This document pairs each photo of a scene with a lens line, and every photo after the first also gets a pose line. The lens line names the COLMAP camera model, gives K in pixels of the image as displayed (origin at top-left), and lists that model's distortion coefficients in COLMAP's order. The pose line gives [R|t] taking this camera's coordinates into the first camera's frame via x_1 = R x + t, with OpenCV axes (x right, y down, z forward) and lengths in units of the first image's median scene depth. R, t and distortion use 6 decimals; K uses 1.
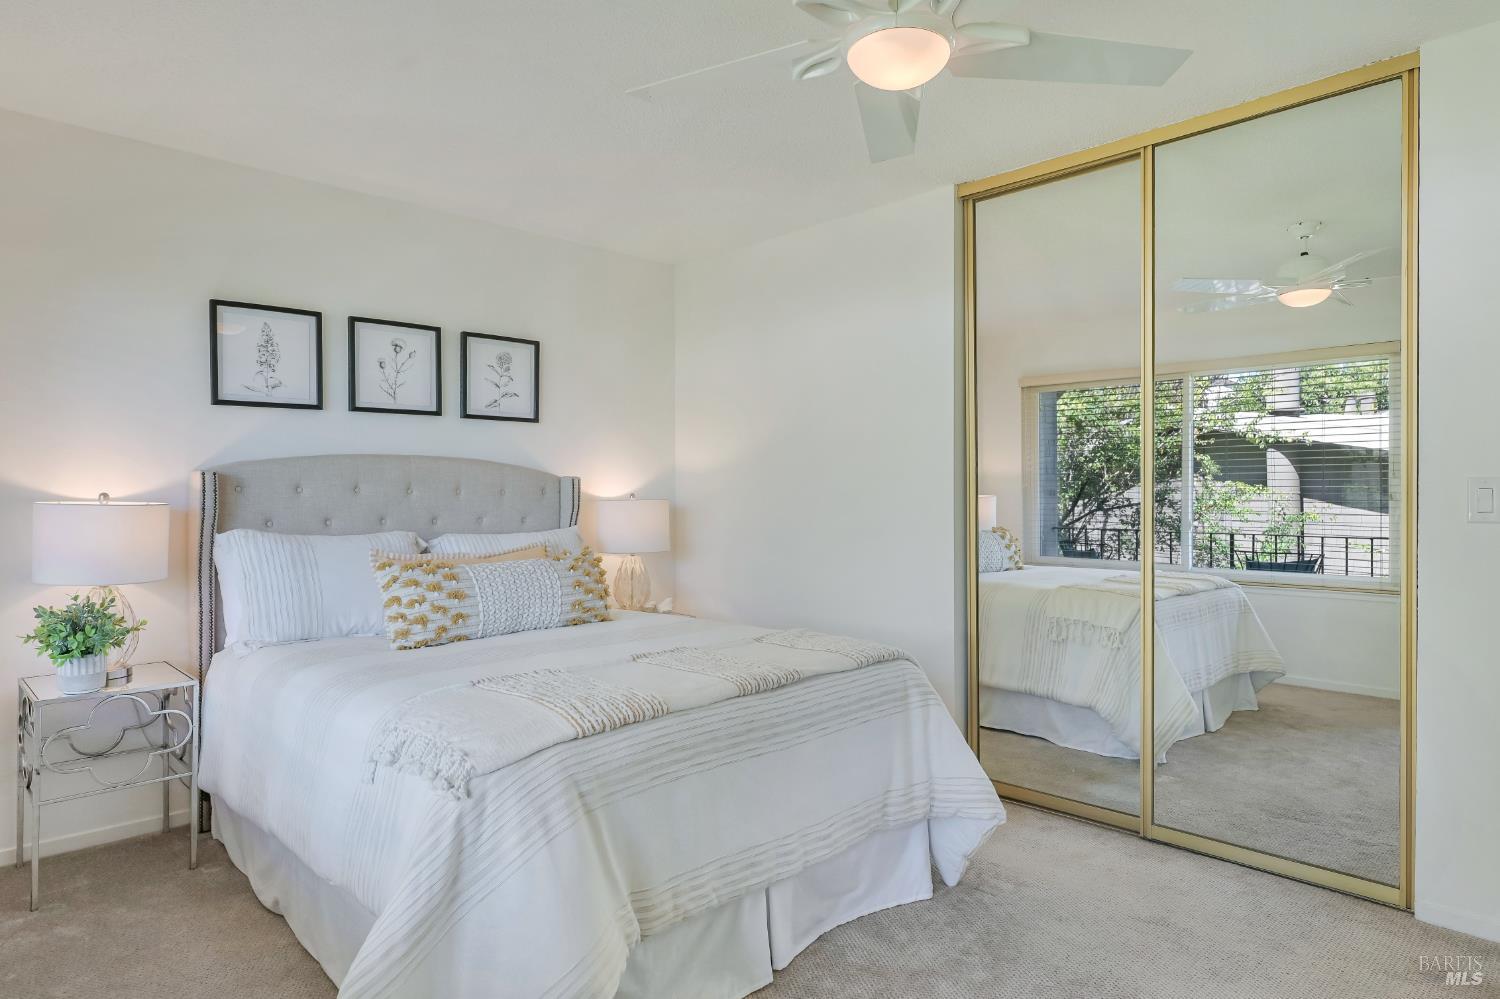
lens RADIAL K [[873.6, 0, 751.4], [0, 873.6, 497.6], [0, 0, 1]] dist [0.002164, -0.000969]
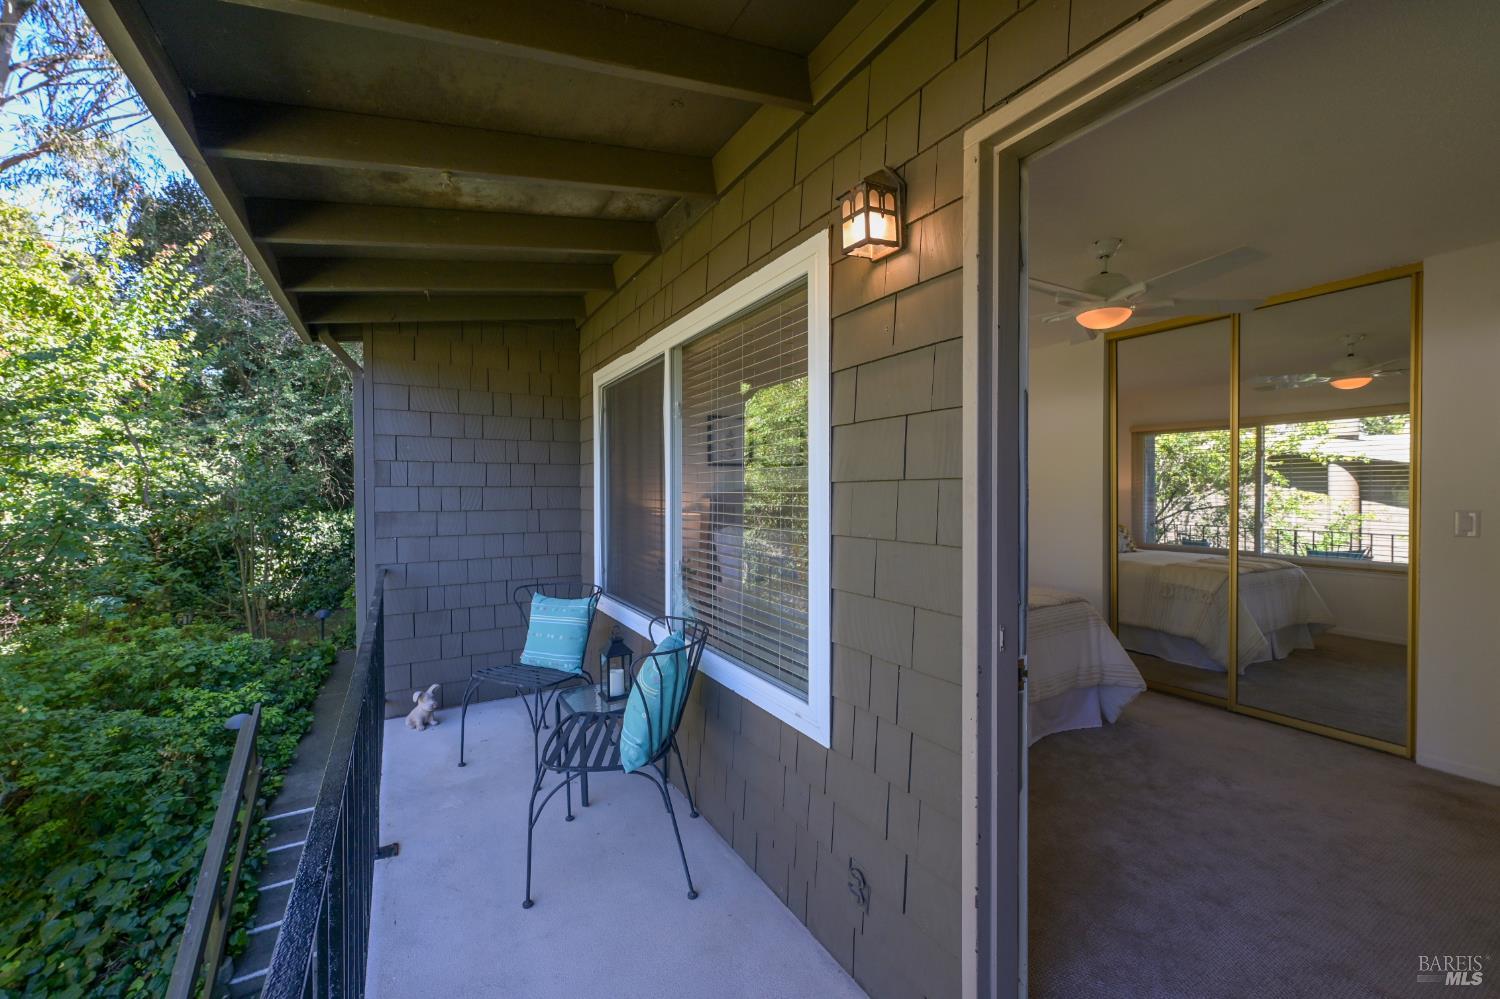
lens RADIAL K [[596.3, 0, 746.2], [0, 596.3, 498.9], [0, 0, 1]] dist [0.002195, 0.000045]
pose [[0.970120, 0.001025, -0.242622, -0.158118], [0.001267, 0.999956, 0.009291, -0.035571], [0.242621, -0.009320, 0.970076, -0.305753]]
